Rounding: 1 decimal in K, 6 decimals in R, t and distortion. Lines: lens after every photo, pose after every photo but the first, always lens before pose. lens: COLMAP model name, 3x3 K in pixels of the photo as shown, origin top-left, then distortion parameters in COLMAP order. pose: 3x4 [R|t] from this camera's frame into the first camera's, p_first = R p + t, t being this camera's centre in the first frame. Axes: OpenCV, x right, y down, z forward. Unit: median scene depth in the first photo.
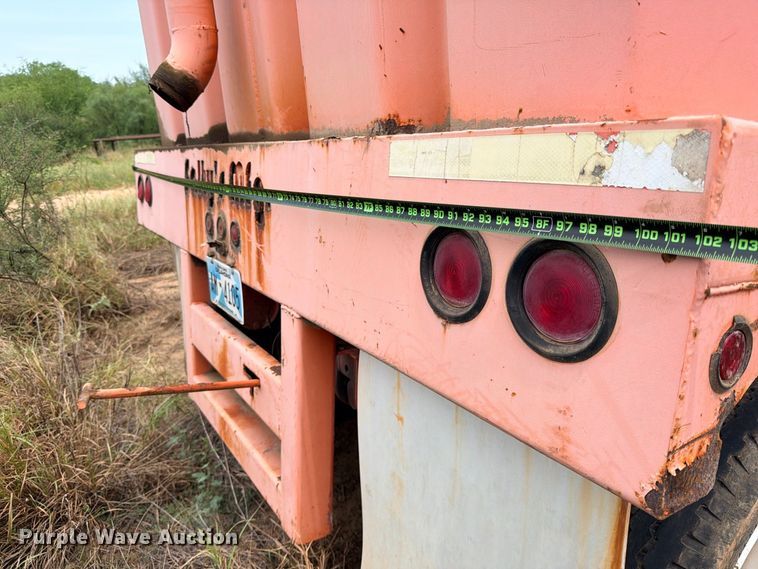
lens RADIAL K [[532.4, 0, 383.4], [0, 532.4, 288.5], [0, 0, 1]] dist [0.111914, -0.160514]
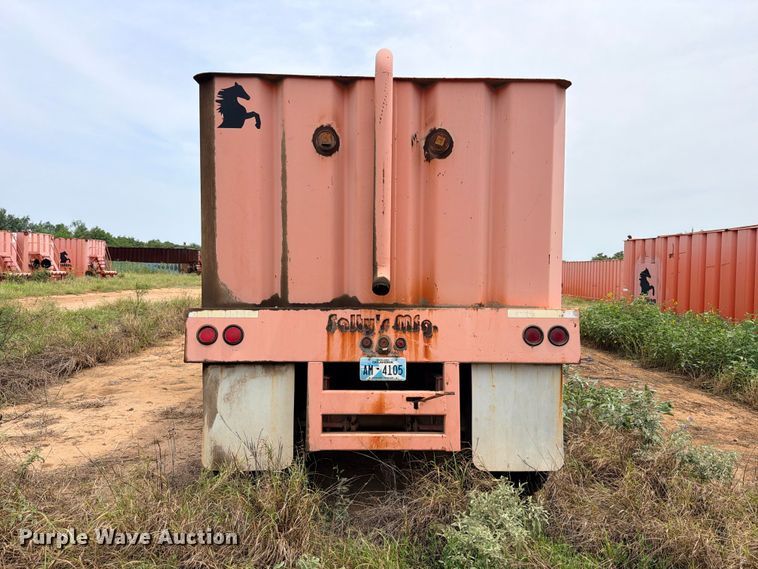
lens RADIAL K [[532.4, 0, 383.4], [0, 532.4, 288.5], [0, 0, 1]] dist [0.111914, -0.160514]
pose [[0.541583, 0.049496, 0.839189, -2.483985], [0.198316, 0.962567, -0.184759, 0.099859], [-0.816920, 0.266487, 0.511494, -0.277093]]
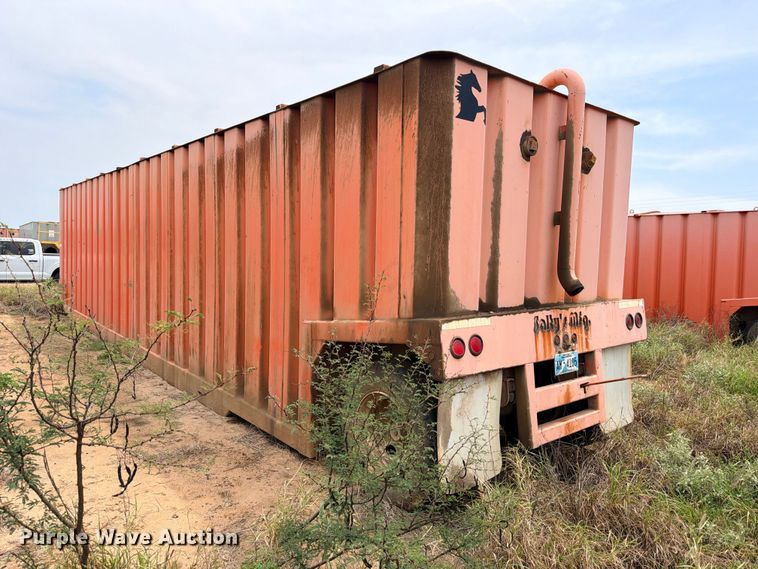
lens RADIAL K [[532.4, 0, 383.4], [0, 532.4, 288.5], [0, 0, 1]] dist [0.111914, -0.160514]
pose [[-0.107245, -0.004782, 0.994221, -3.045898], [0.274762, 0.960902, 0.034260, -0.737506], [-0.955513, 0.276848, -0.101738, 2.228423]]
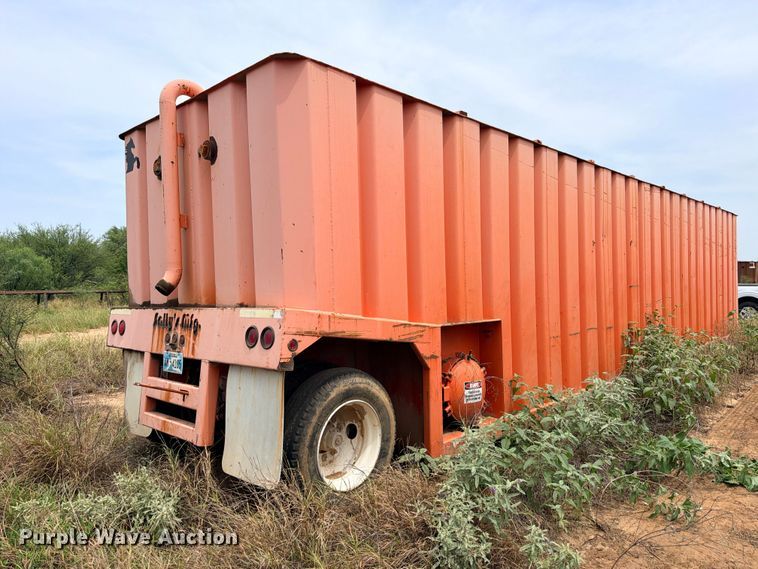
lens RADIAL K [[532.4, 0, 383.4], [0, 532.4, 288.5], [0, 0, 1]] dist [0.111914, -0.160514]
pose [[0.973289, 0.041362, 0.225827, 0.090256], [0.026607, 0.956688, -0.289897, 0.484219], [-0.228037, 0.288162, 0.930033, -1.903050]]
